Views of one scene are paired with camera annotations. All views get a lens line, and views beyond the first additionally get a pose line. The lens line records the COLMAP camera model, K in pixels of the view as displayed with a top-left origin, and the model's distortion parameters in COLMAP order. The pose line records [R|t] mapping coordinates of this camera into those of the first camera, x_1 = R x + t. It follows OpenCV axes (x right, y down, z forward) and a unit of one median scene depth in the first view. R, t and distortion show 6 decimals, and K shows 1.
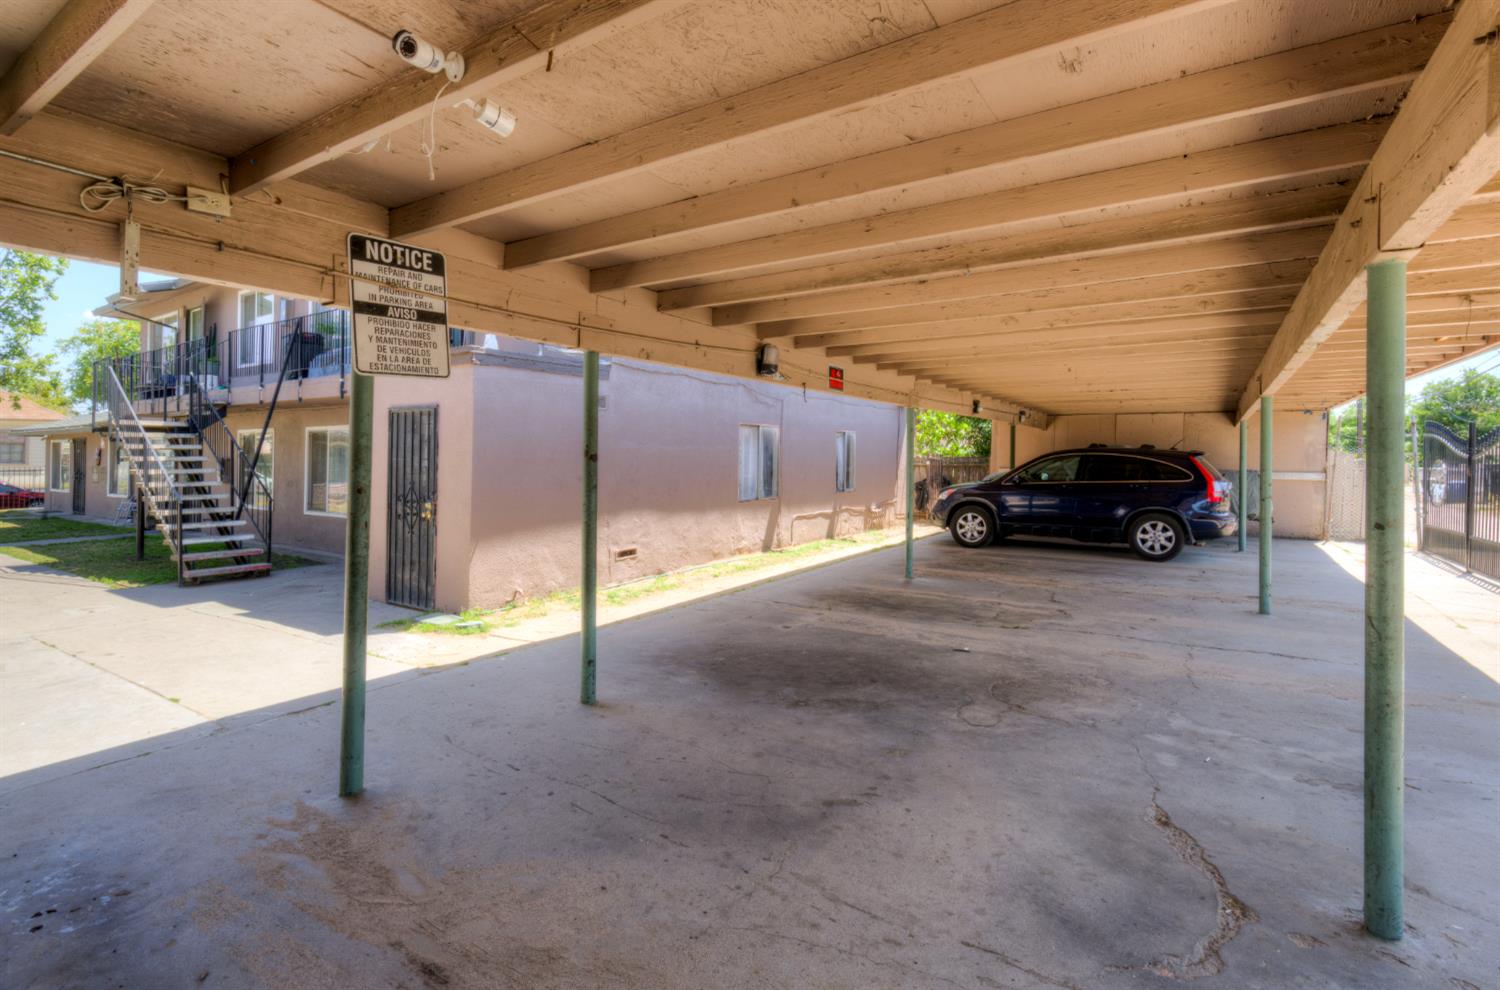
lens RADIAL K [[668.5, 0, 756.1], [0, 668.5, 457.3], [0, 0, 1]] dist [0.010642, 0.000046]
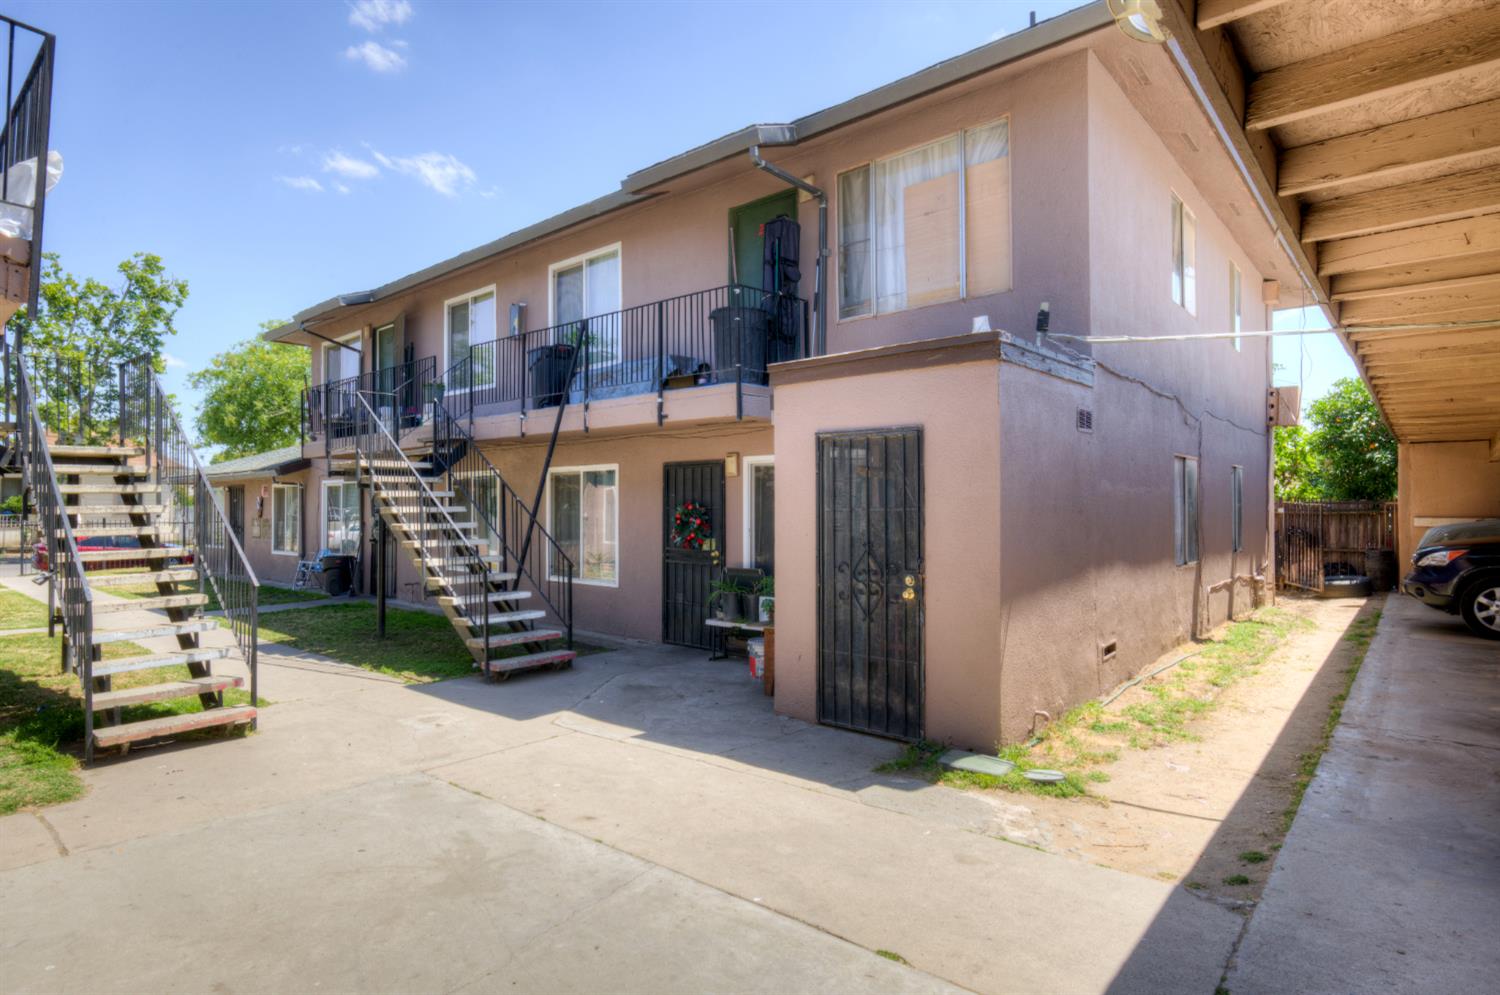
lens RADIAL K [[796.5, 0, 755.8], [0, 796.5, 506.9], [0, 0, 1]] dist [-0.004077, 0.000717]
pose [[0.990782, -0.008256, -0.135211, -0.519109], [0.009298, 0.999932, 0.007079, -0.006211], [0.135143, -0.008271, 0.990792, 0.205904]]
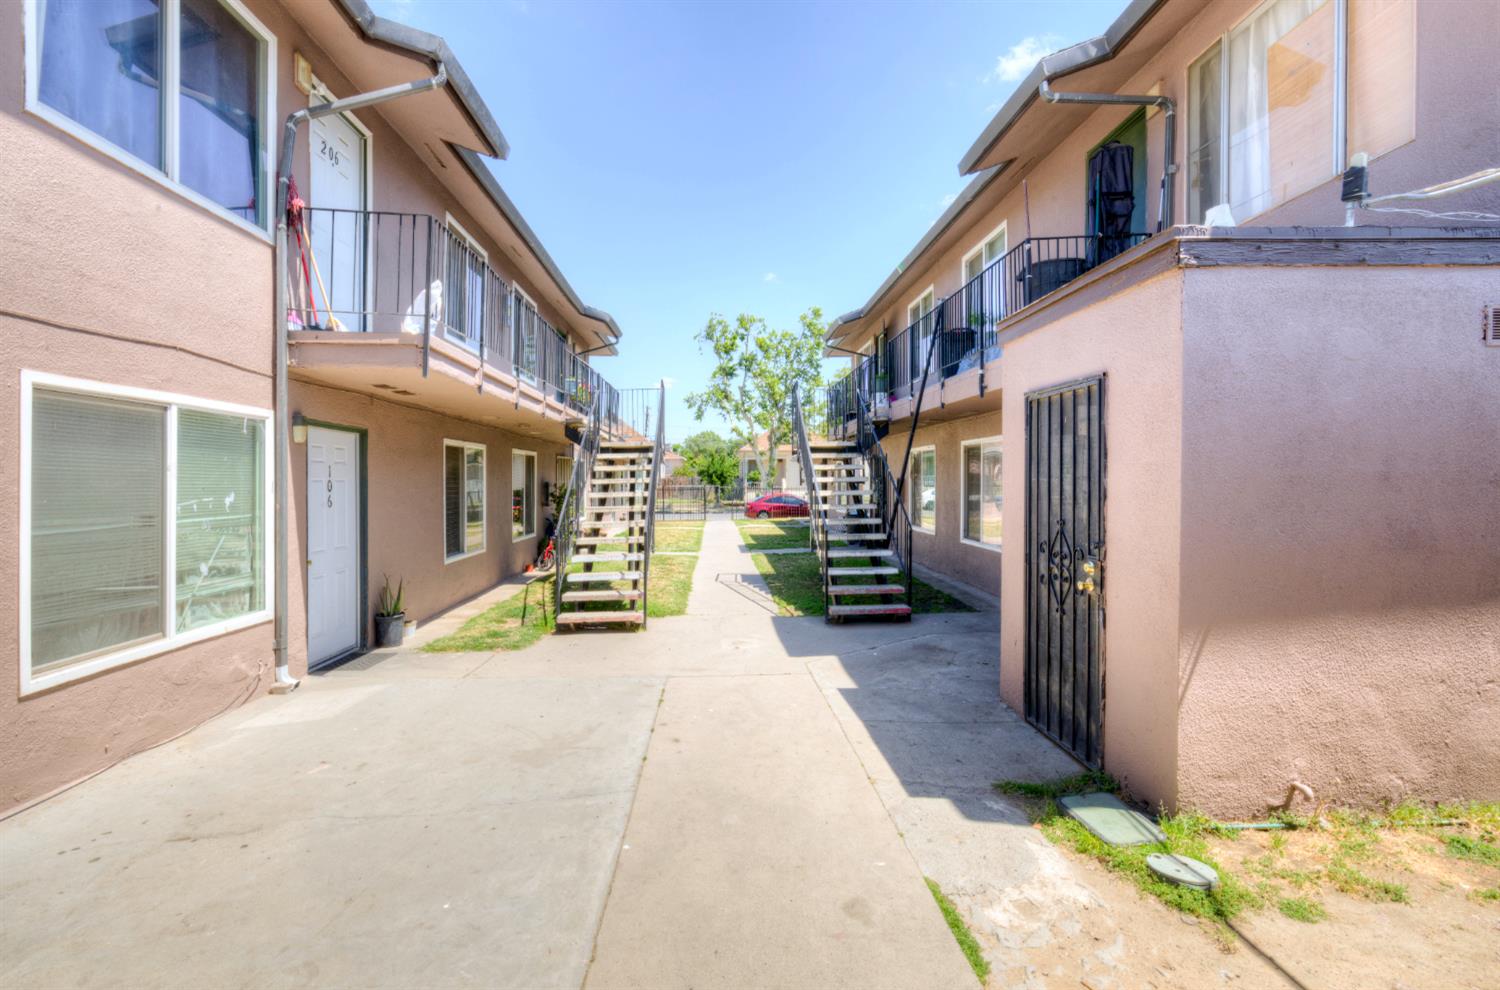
lens RADIAL K [[674.5, 0, 763.7], [0, 674.5, 490.9], [0, 0, 1]] dist [0.000714, 0.000773]
pose [[0.593843, 0.003264, -0.804574, -0.211525], [0.019316, 0.999646, 0.018313, -0.002660], [0.804349, -0.026416, 0.593570, 0.473548]]
